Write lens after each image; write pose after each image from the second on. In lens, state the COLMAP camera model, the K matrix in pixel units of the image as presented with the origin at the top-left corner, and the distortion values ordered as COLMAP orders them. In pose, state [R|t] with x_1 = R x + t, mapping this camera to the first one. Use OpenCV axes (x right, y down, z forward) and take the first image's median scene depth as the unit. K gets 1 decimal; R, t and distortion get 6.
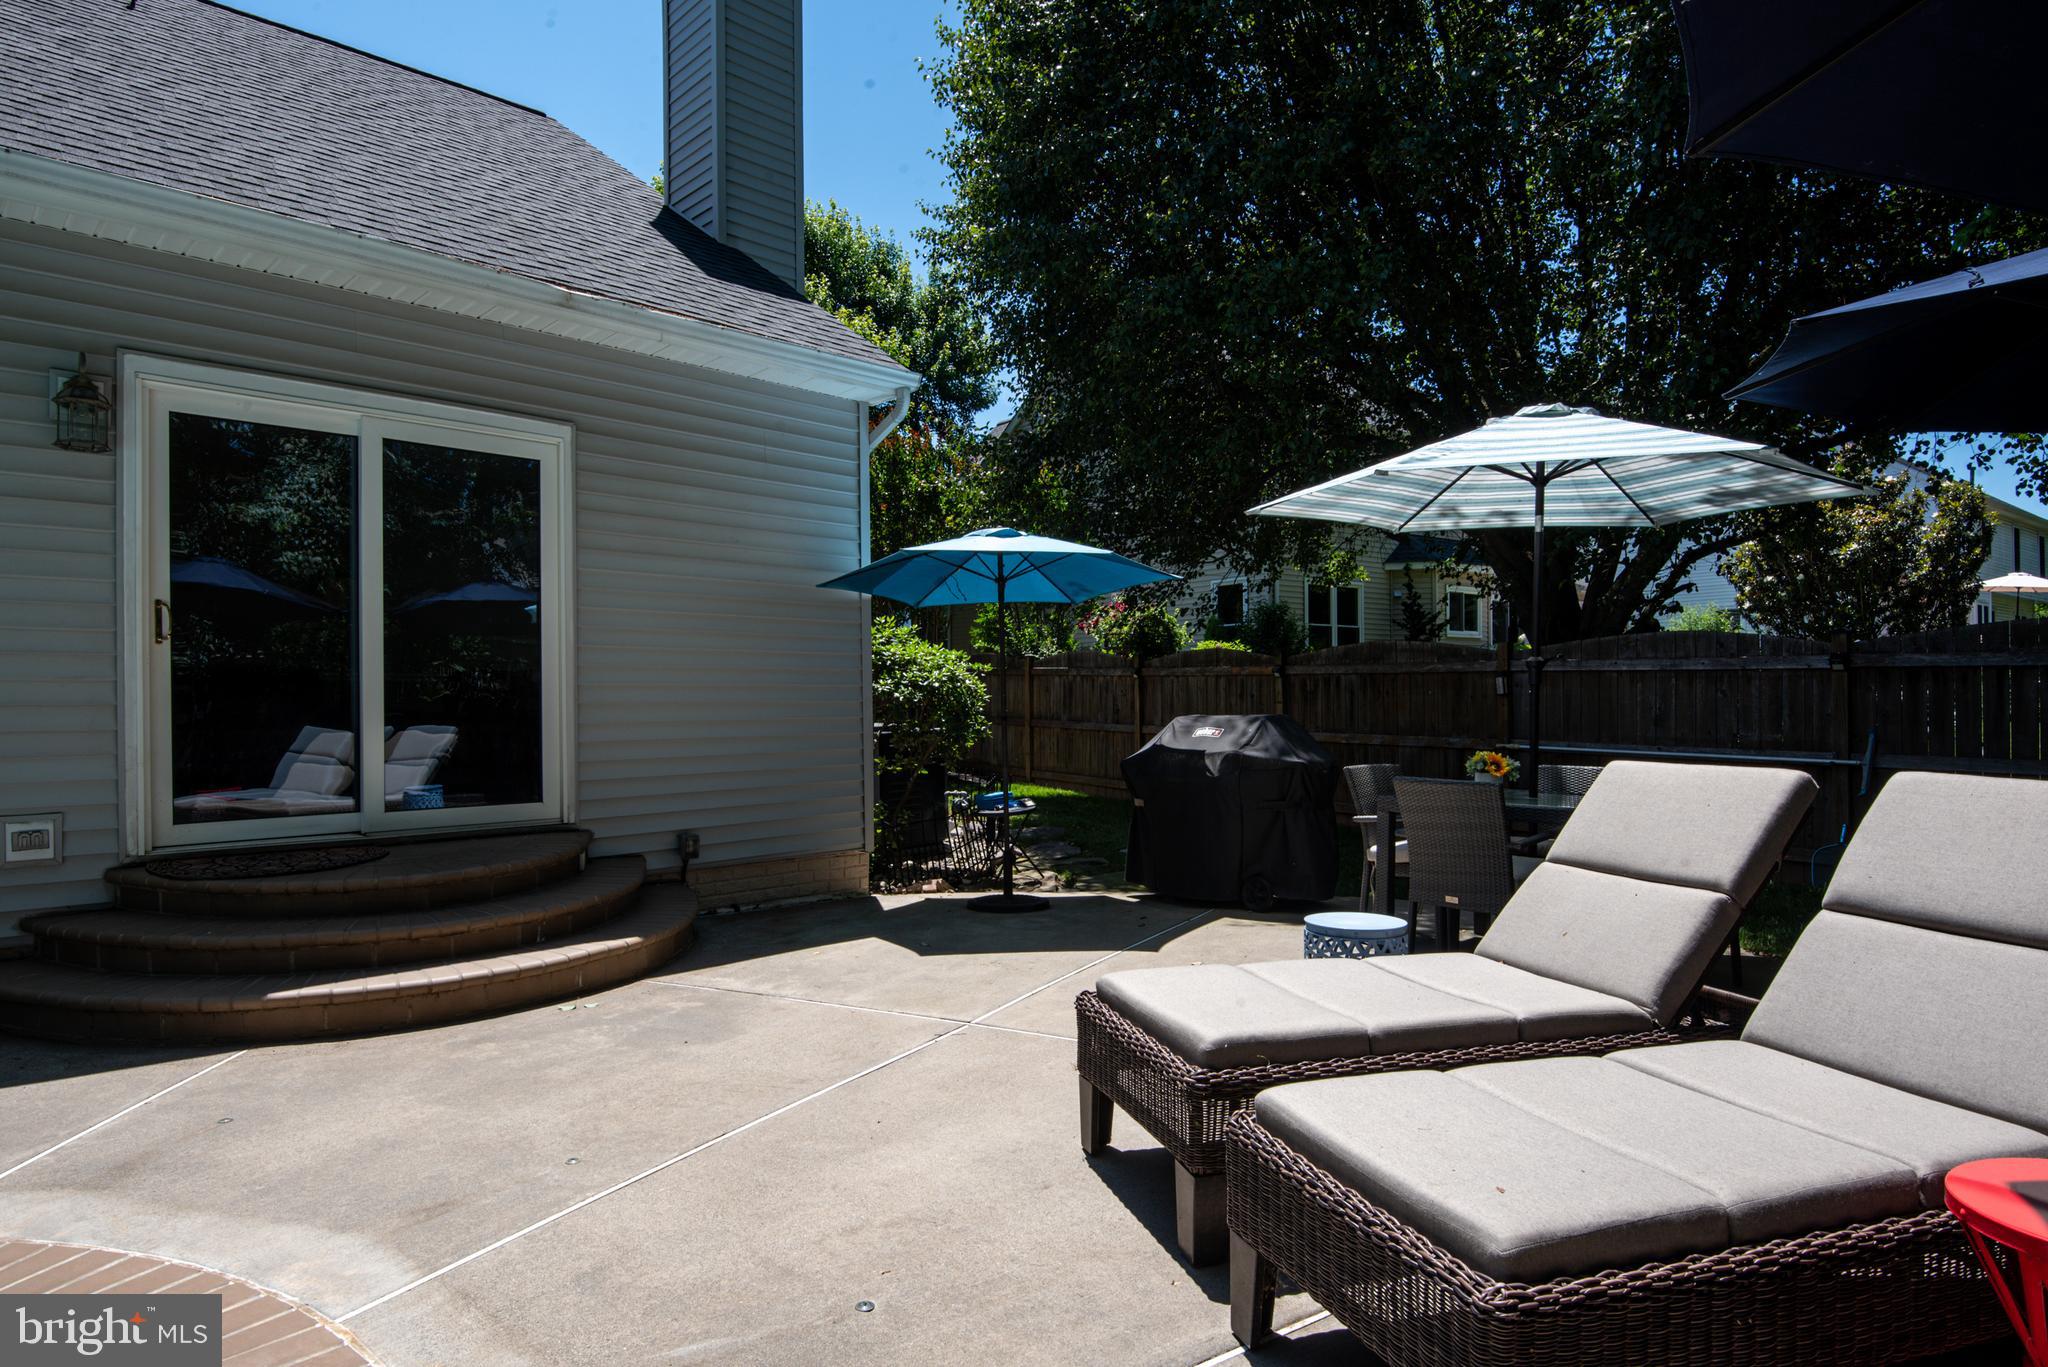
lens RADIAL K [[1164.7, 0, 1024.0], [0, 1164.7, 683.5], [0, 0, 1]] dist [0.002496, -0.019574]
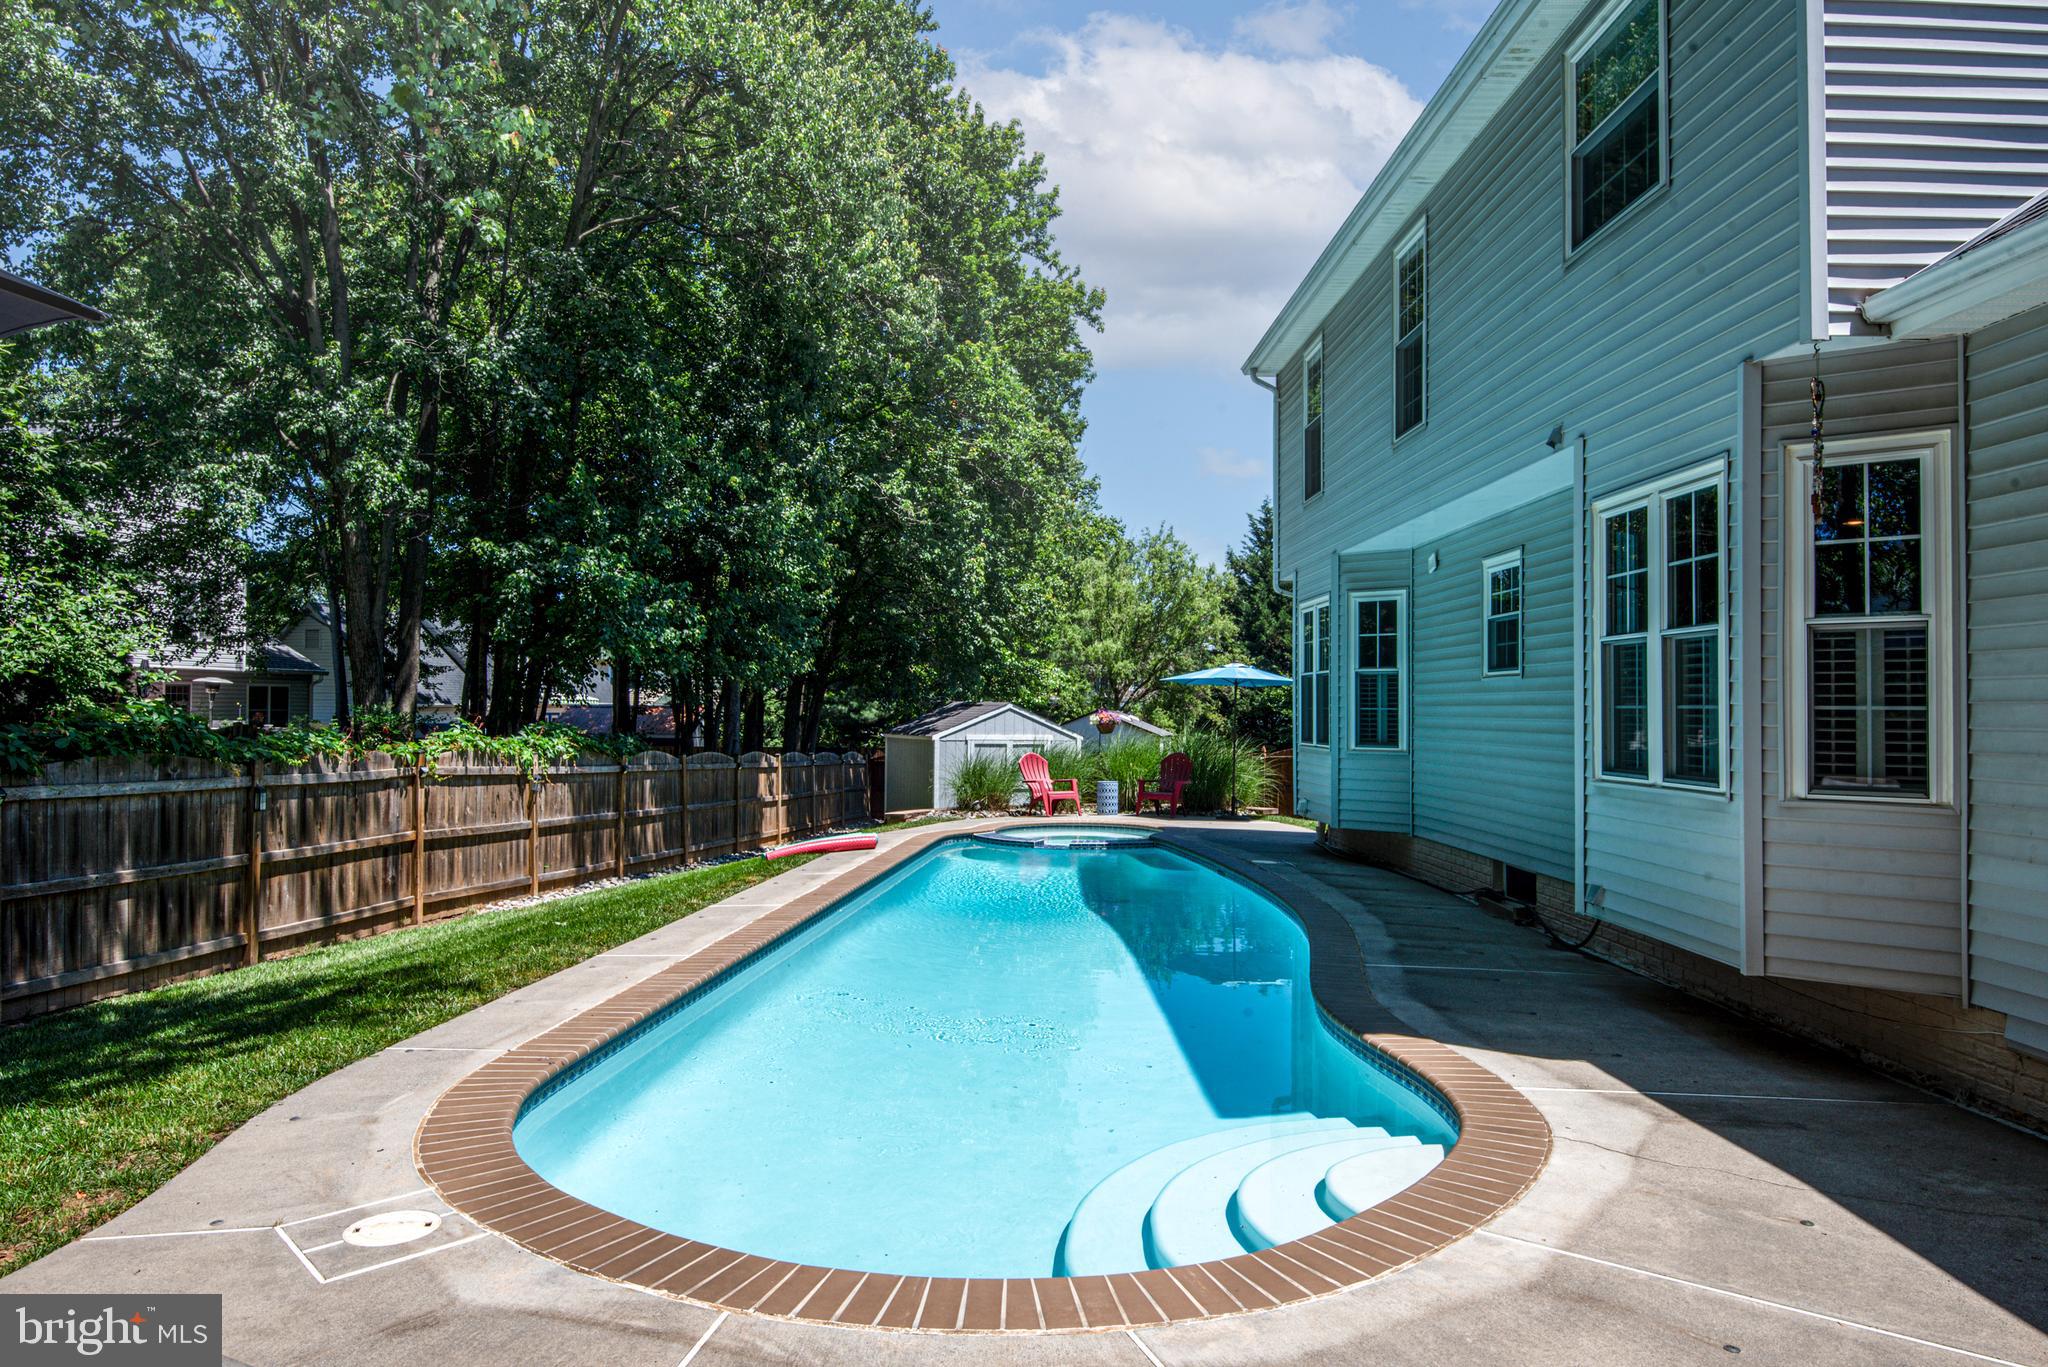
lens RADIAL K [[1314.7, 0, 1024.0], [0, 1314.7, 683.5], [0, 0, 1]] dist [0.025212, -0.038977]
pose [[-0.683123, -0.004783, -0.730288, 0.344349], [0.013463, 0.999726, -0.019142, -0.095200], [0.730180, -0.022908, -0.682871, 1.123554]]
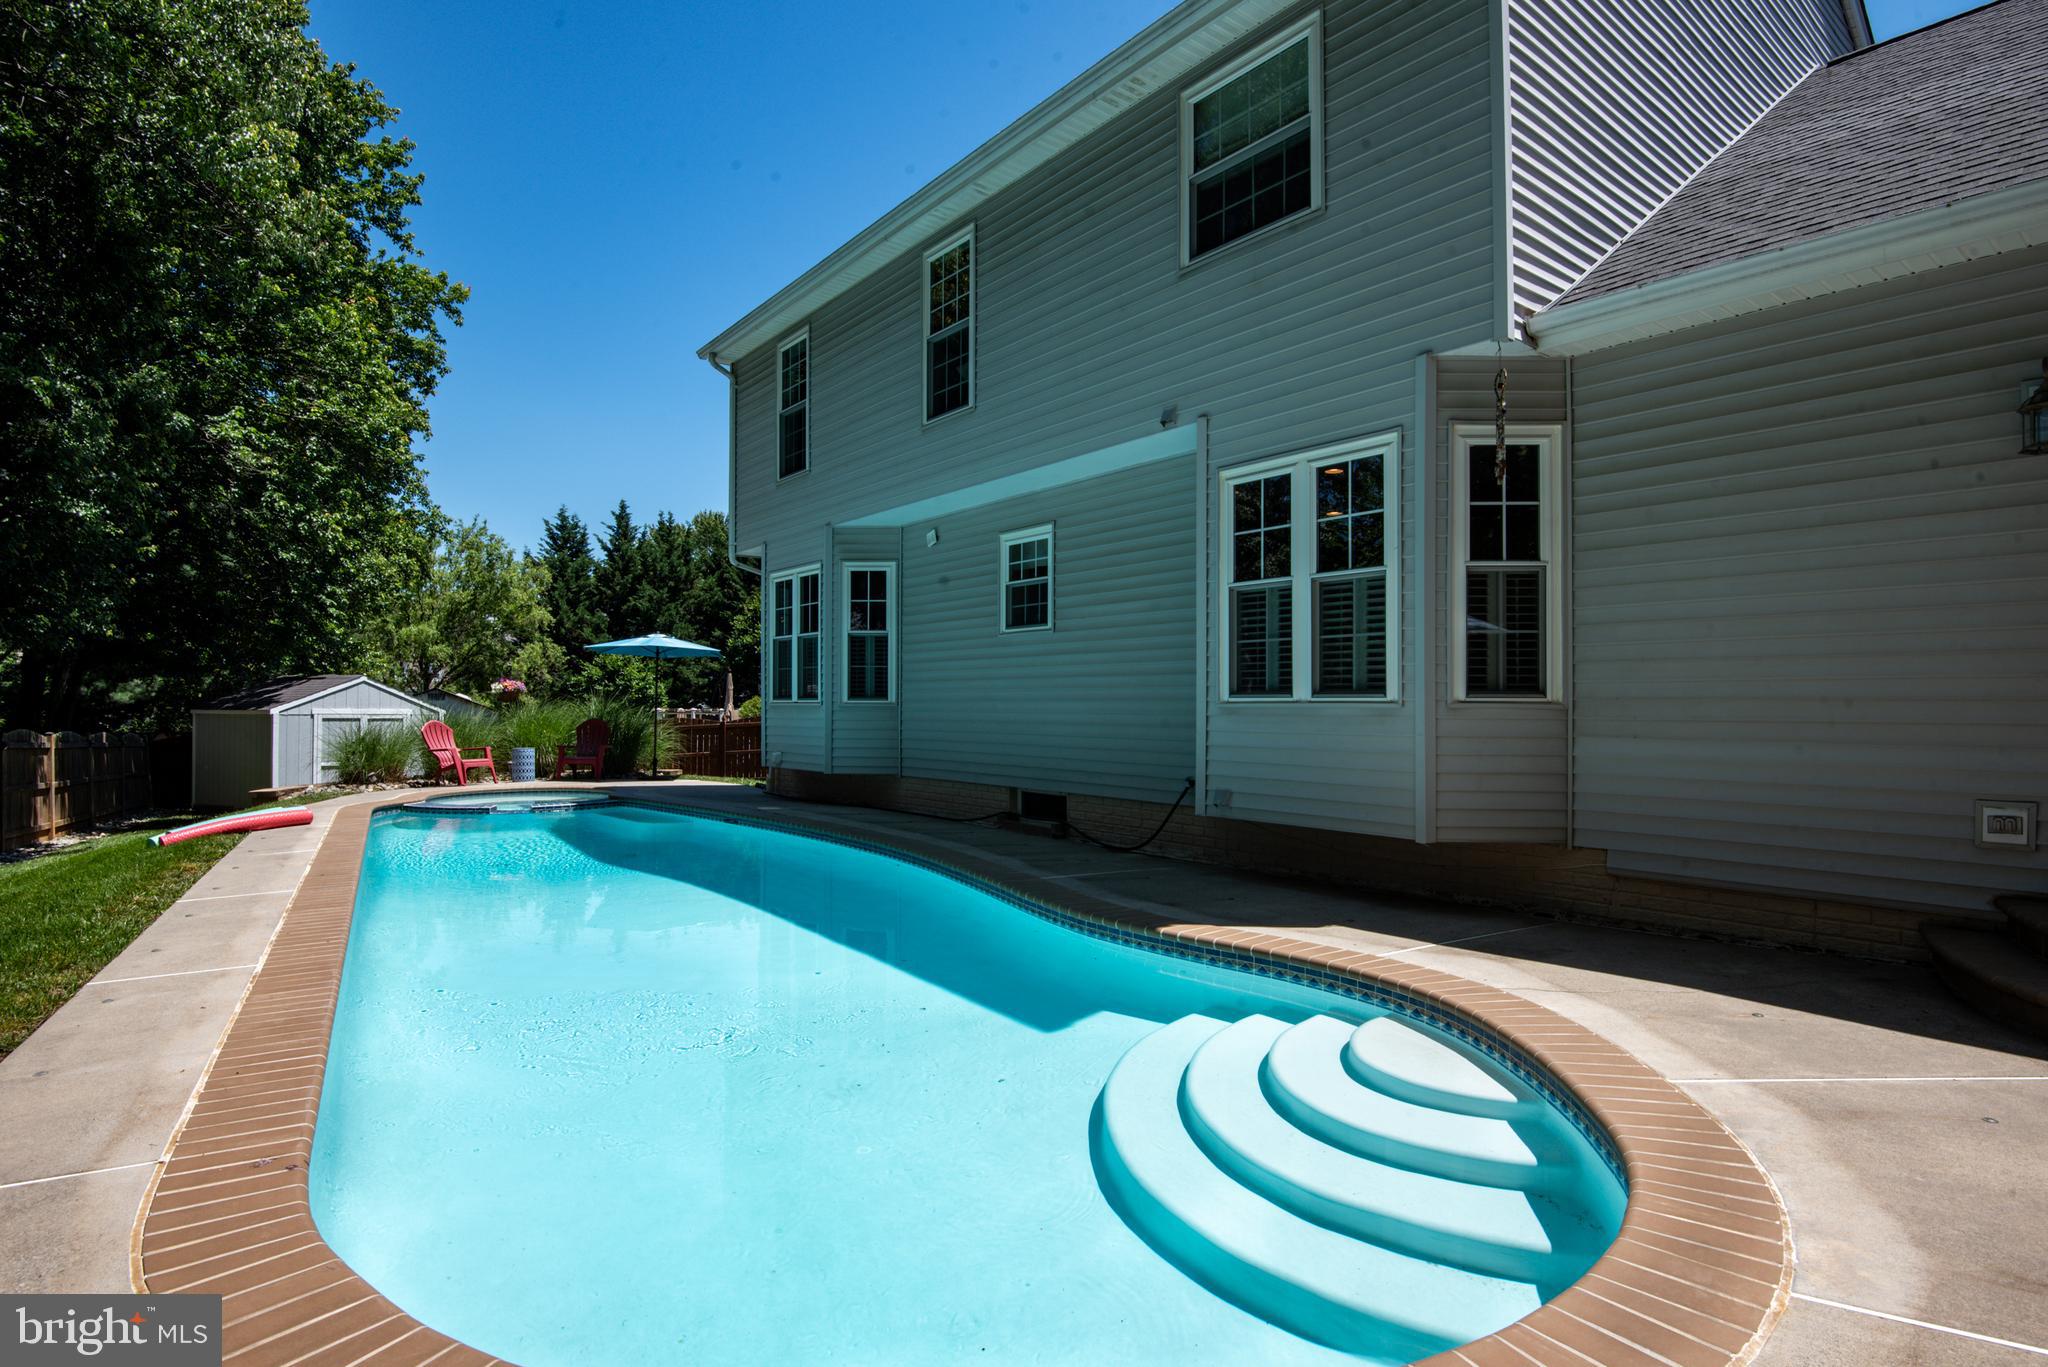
lens RADIAL K [[1043.3, 0, 1033.9], [0, 1043.3, 704.8], [0, 0, 1]] dist [0.001558, -0.027845]
pose [[-0.101575, 0.013167, -0.994741, 0.218719], [0.012337, 0.999852, 0.011975, 0.001153], [0.994751, -0.011055, -0.101723, 0.240529]]
